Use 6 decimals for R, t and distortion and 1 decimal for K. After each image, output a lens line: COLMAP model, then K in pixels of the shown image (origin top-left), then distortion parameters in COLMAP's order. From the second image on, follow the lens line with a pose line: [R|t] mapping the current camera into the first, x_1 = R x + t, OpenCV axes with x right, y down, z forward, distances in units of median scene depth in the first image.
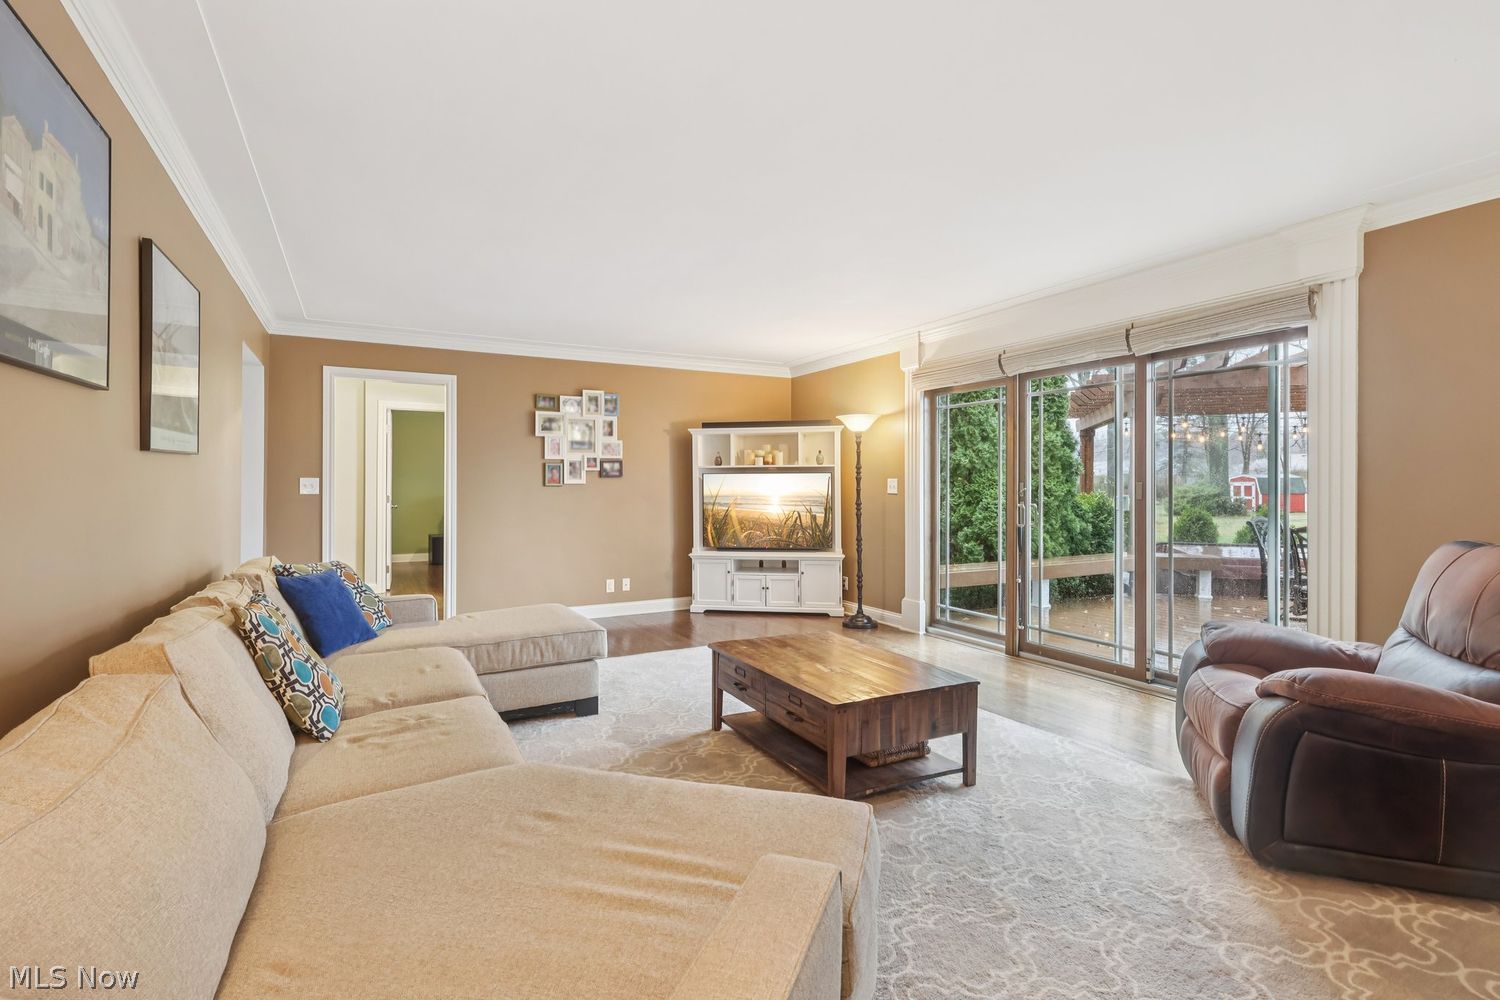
lens RADIAL K [[697.4, 0, 749.8], [0, 697.4, 478.4], [0, 0, 1]] dist [0.000036, 0.000030]
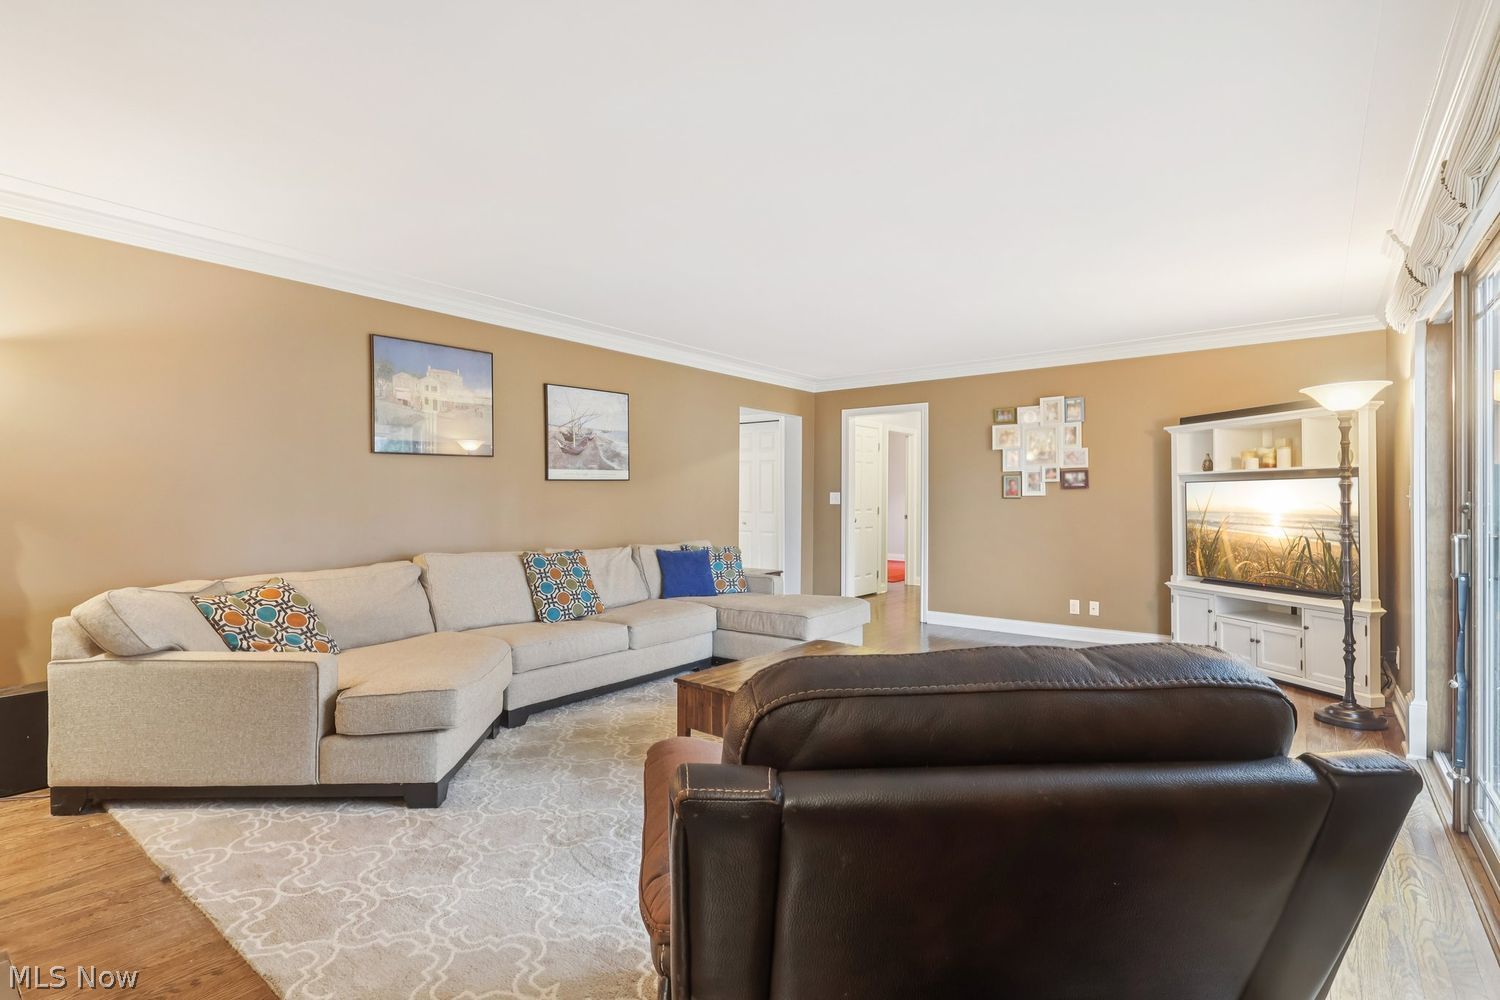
lens RADIAL K [[689.1, 0, 750.0], [0, 689.1, 500.0], [0, 0, 1]] dist [0.000000, 0.000004]
pose [[0.383135, 0.003397, -0.923686, 0.473132], [0.006899, 0.999955, 0.006539, 0.004360], [0.923666, -0.008878, 0.383095, 0.259730]]
